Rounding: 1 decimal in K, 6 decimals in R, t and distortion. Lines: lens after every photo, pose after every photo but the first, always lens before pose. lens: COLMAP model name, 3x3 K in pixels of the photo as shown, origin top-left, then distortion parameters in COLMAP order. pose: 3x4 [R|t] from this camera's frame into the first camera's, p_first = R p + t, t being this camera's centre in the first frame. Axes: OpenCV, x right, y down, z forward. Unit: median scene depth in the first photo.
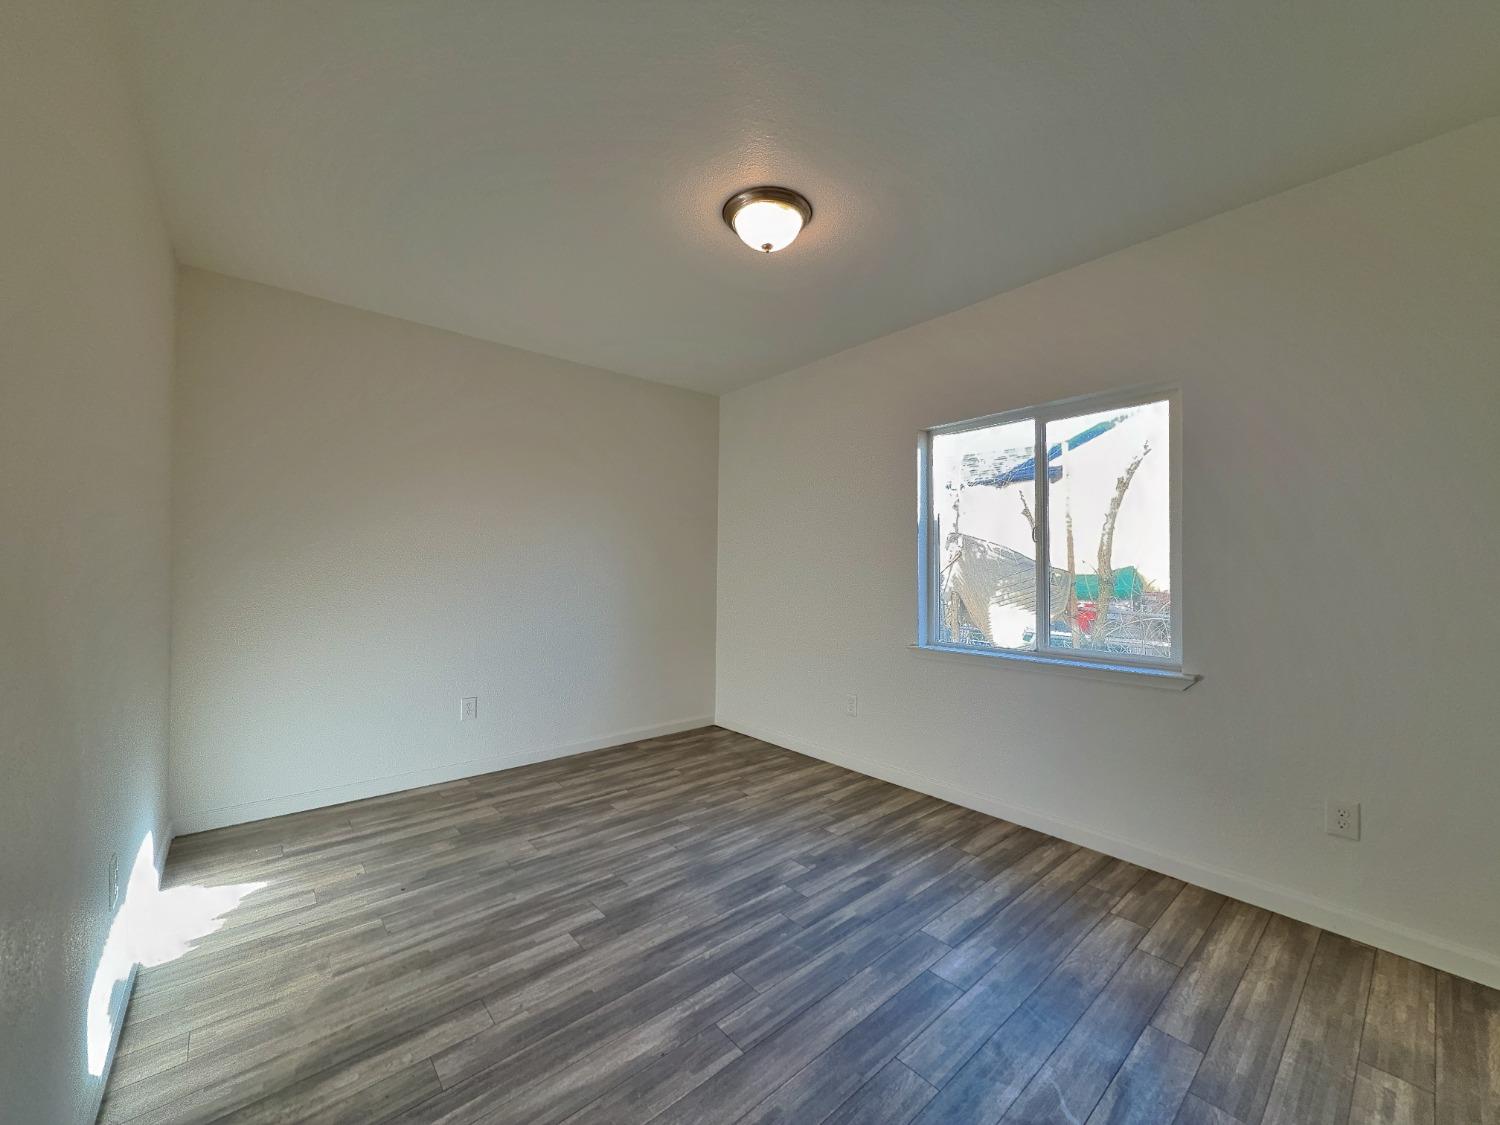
lens RADIAL K [[594.9, 0, 753.4], [0, 594.9, 562.7], [0, 0, 1]] dist [-0.001518, 0.000820]
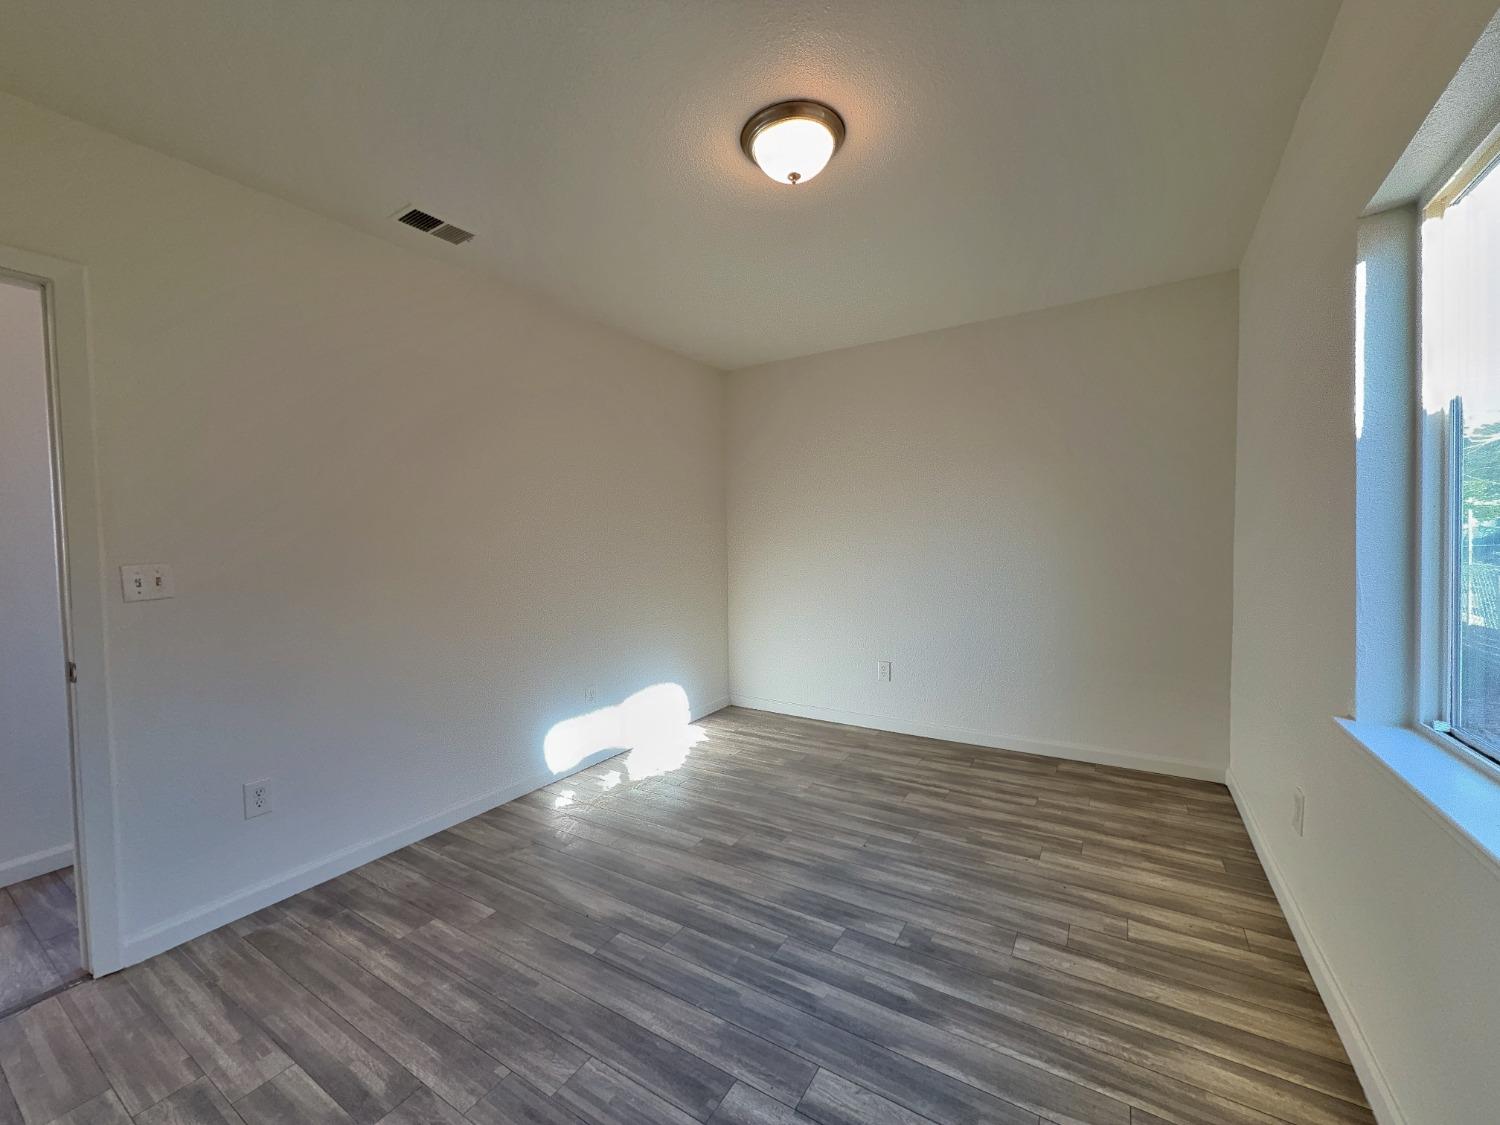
lens RADIAL K [[594.9, 0, 751.0], [0, 594.9, 563.9], [0, 0, 1]] dist [-0.001518, 0.000820]
pose [[0.295561, 0.021161, -0.955089, 0.746692], [0.023378, 0.999295, 0.029375, -0.000114], [0.955038, -0.031010, 0.294858, 0.597539]]
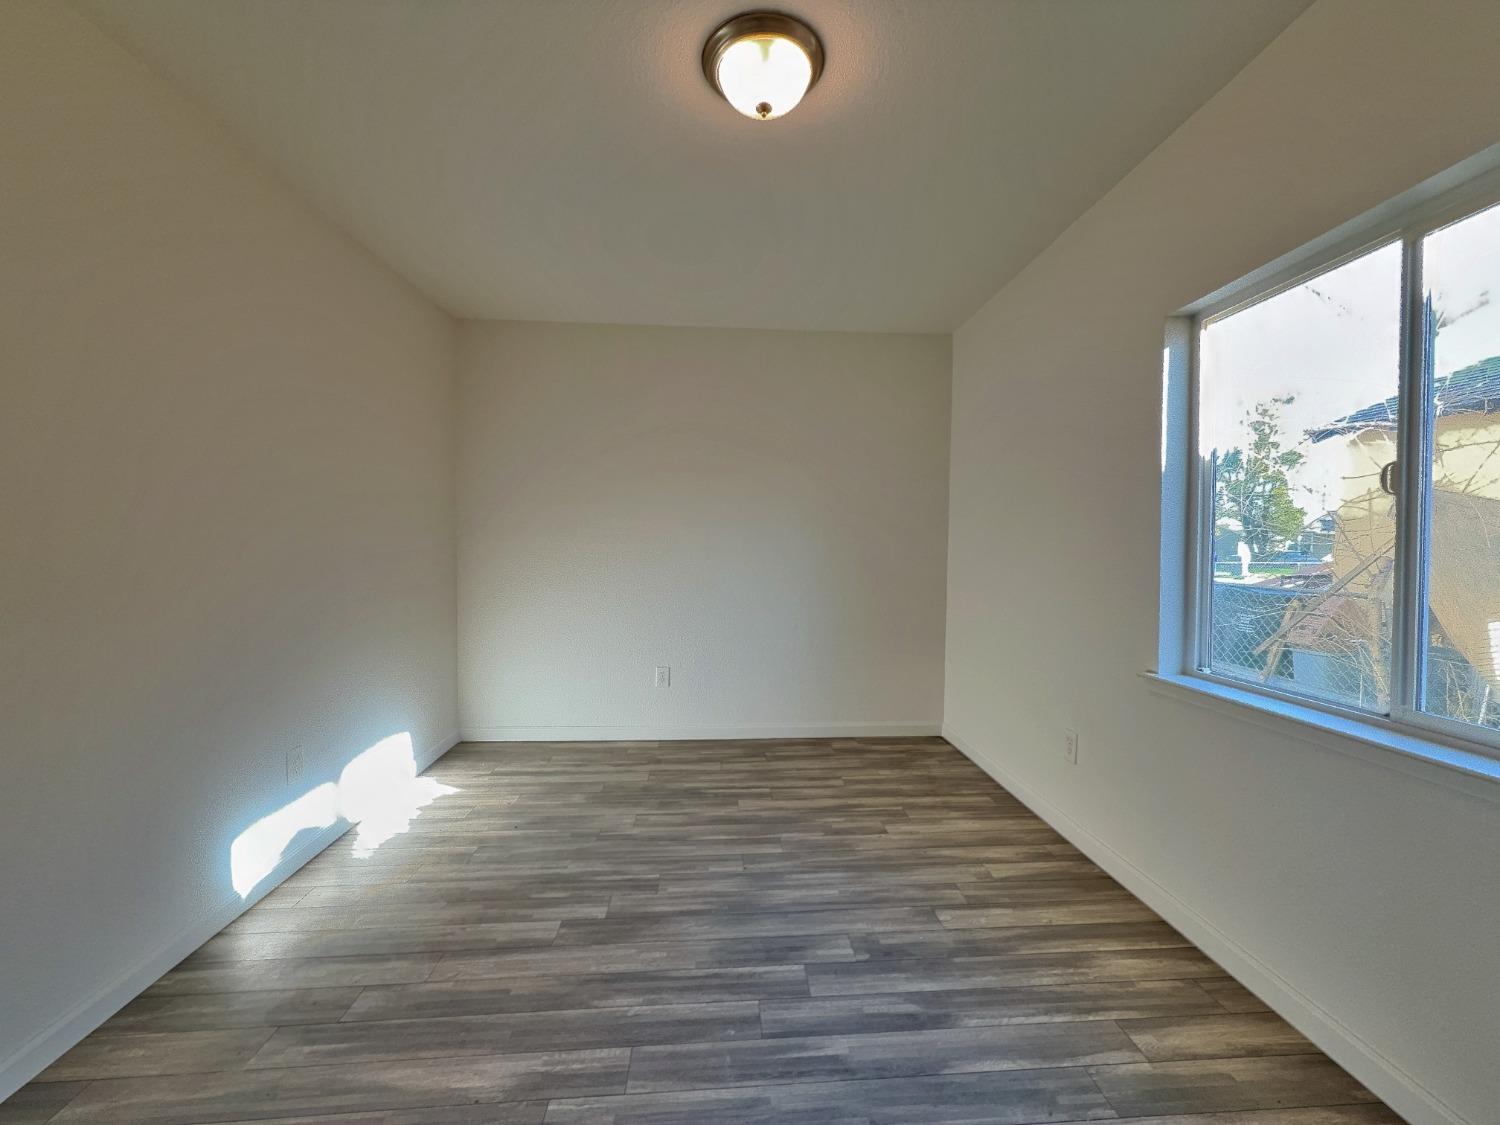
lens RADIAL K [[594.9, 0, 753.0], [0, 594.9, 565.4], [0, 0, 1]] dist [-0.001518, 0.000820]
pose [[0.797432, 0.022110, -0.603004, 0.415063], [0.001009, 0.999278, 0.037975, 0.003446], [0.603408, -0.030891, 0.796834, 0.348358]]
